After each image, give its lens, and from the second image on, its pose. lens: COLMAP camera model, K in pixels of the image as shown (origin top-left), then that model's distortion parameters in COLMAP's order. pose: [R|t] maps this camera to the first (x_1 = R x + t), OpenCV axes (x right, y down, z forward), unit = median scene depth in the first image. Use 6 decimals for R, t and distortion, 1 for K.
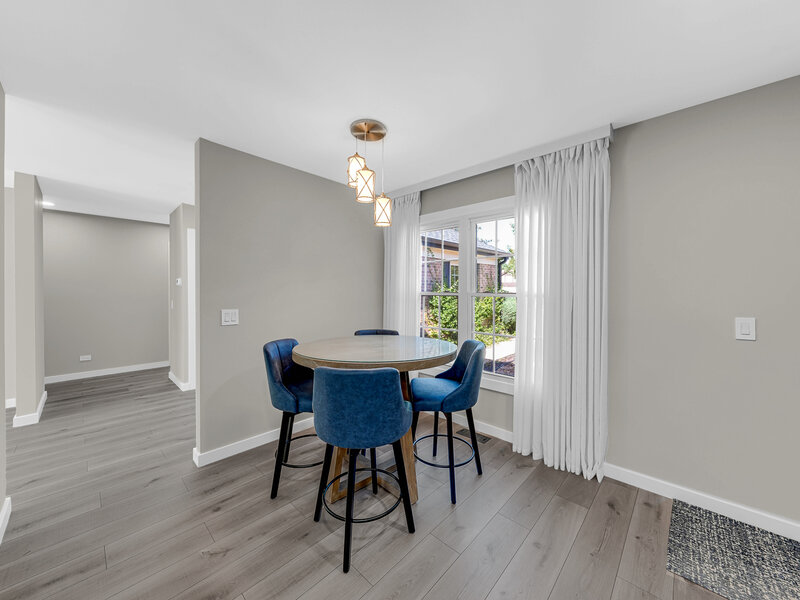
lens RADIAL K [[301.9, 0, 400.6], [0, 301.9, 293.2], [0, 0, 1]] dist [0.000986, -0.000037]
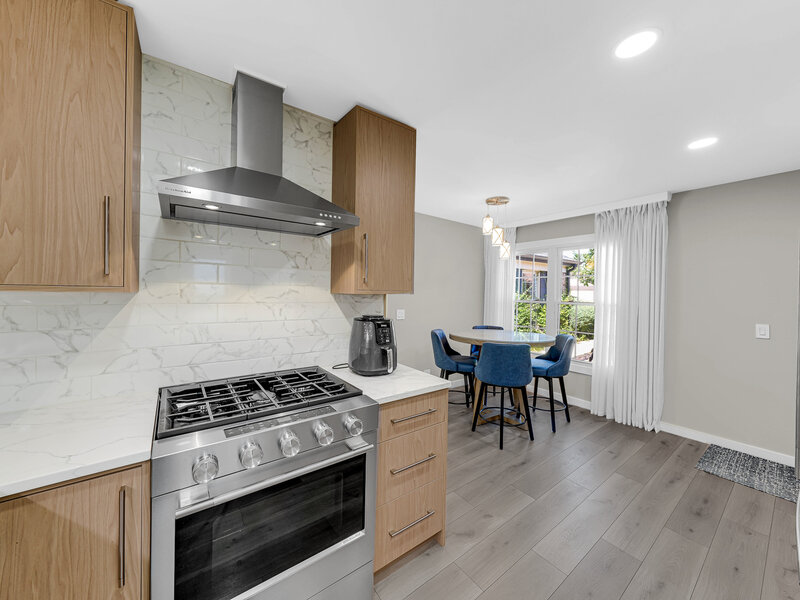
lens RADIAL K [[301.9, 0, 400.6], [0, 301.9, 293.2], [0, 0, 1]] dist [0.000986, -0.000037]
pose [[0.985726, 0.015254, -0.167666, -0.323088], [-0.015810, 0.999873, -0.001981, -0.033986], [0.167615, 0.004604, 0.985842, -0.639724]]
